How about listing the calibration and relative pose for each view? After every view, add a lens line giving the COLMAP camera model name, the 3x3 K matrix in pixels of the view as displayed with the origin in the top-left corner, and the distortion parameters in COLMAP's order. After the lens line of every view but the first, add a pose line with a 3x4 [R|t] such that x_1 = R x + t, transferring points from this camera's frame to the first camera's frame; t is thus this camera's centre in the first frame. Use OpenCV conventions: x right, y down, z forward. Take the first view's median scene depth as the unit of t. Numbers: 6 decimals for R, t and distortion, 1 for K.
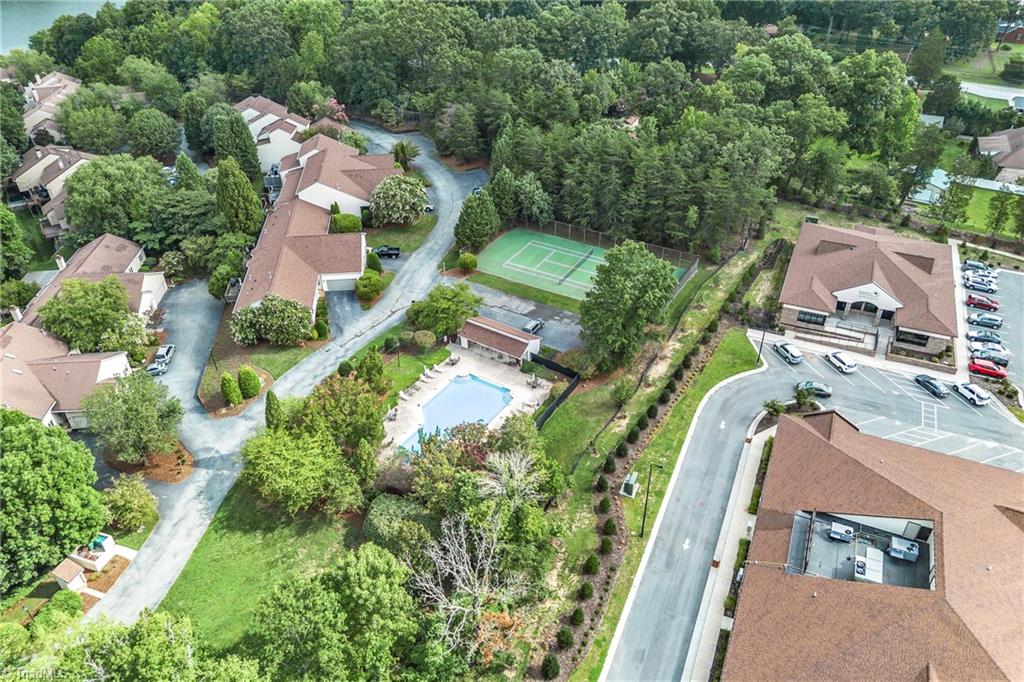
lens RADIAL K [[741.3, 0, 512.0], [0, 741.3, 341.0], [0, 0, 1]] dist [0.029788, -0.004434]
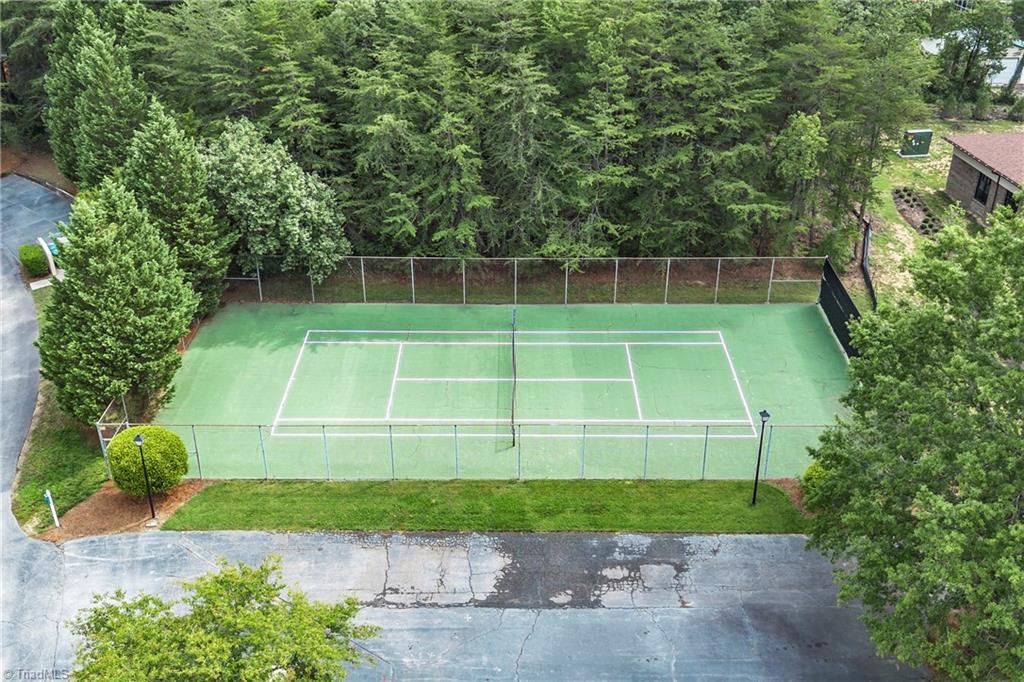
lens RADIAL K [[1093.5, 0, 512.0], [0, 1093.5, 341.0], [0, 0, 1]] dist [0.068089, -0.005816]
pose [[0.862262, -0.226325, 0.453079, -0.107006], [0.283694, 0.956915, -0.061898, -0.081942], [-0.419549, 0.181908, 0.889319, 0.578333]]
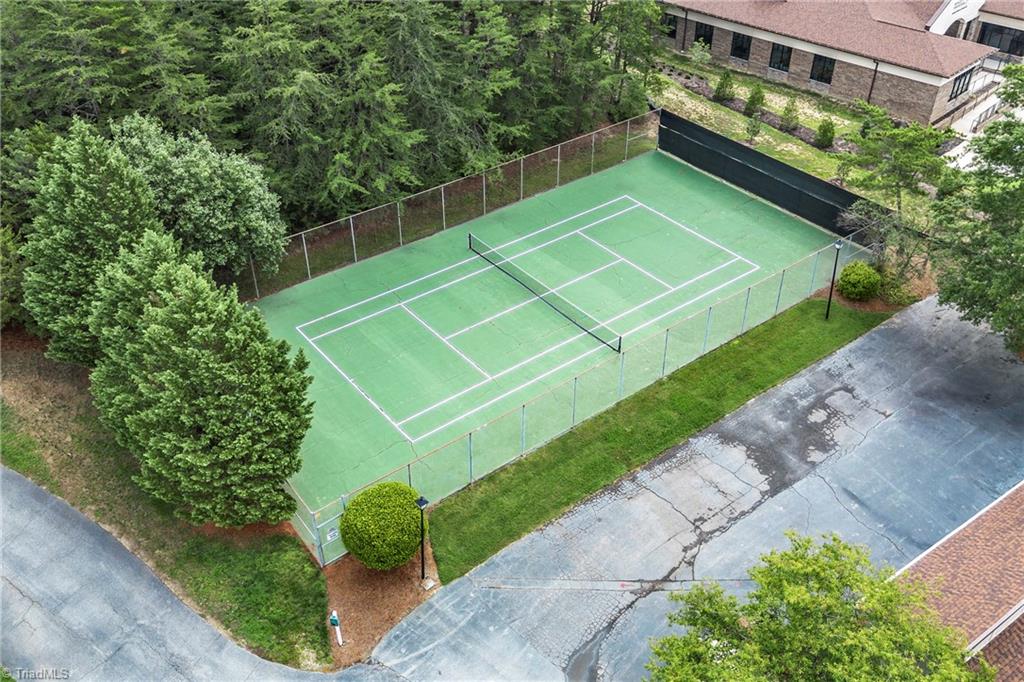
lens RADIAL K [[939.5, 0, 513.9], [0, 939.5, 312.8], [0, 0, 1]] dist [0.054931, -0.000159]
pose [[0.359904, -0.524329, 0.771717, -0.213881], [0.534163, 0.793964, 0.290328, -0.203722], [-0.764943, 0.307733, 0.565829, 0.758033]]
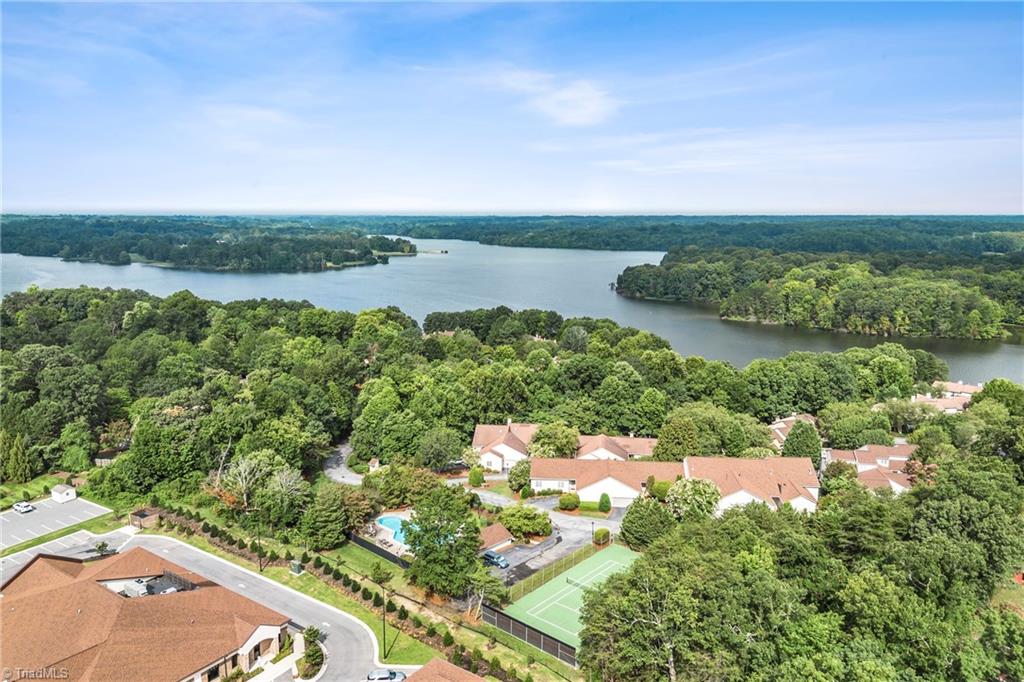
lens RADIAL K [[741.3, 0, 512.0], [0, 741.3, 341.0], [0, 0, 1]] dist [0.029788, -0.004434]
pose [[-0.196650, 0.171143, -0.965421, 0.927772], [-0.570883, 0.780540, 0.254654, -0.507443], [0.797133, 0.601221, -0.055791, 0.745398]]
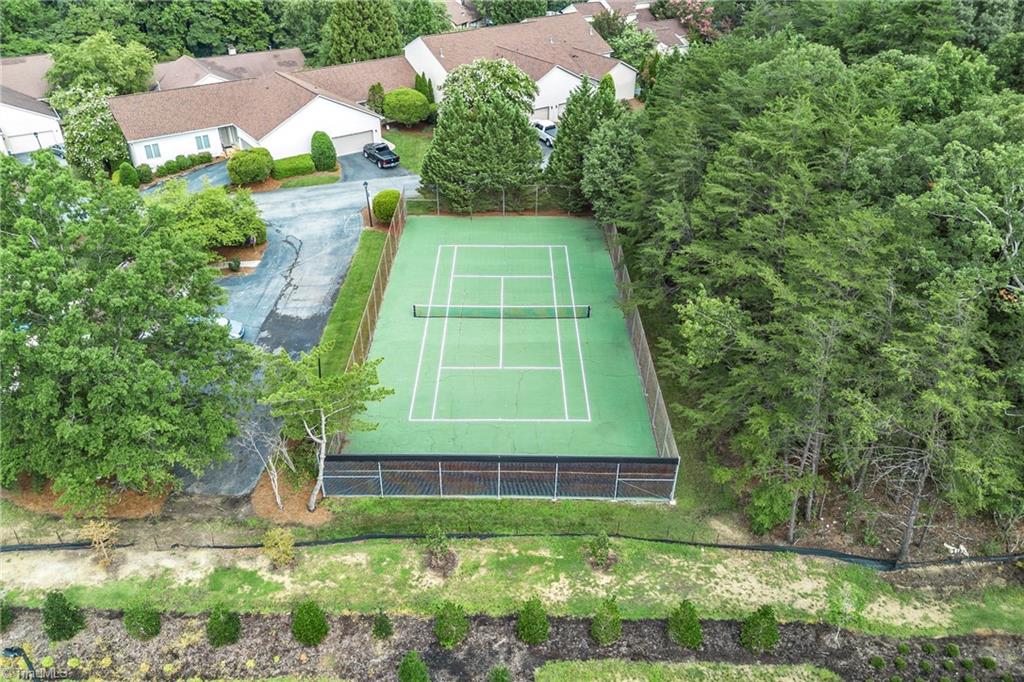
lens RADIAL K [[741.3, 0, 512.0], [0, 741.3, 341.0], [0, 0, 1]] dist [0.029788, -0.004434]
pose [[0.510904, 0.482370, -0.711545, 0.377062], [-0.509368, 0.836641, 0.201438, -0.165888], [0.692475, 0.259523, 0.673147, 0.701059]]
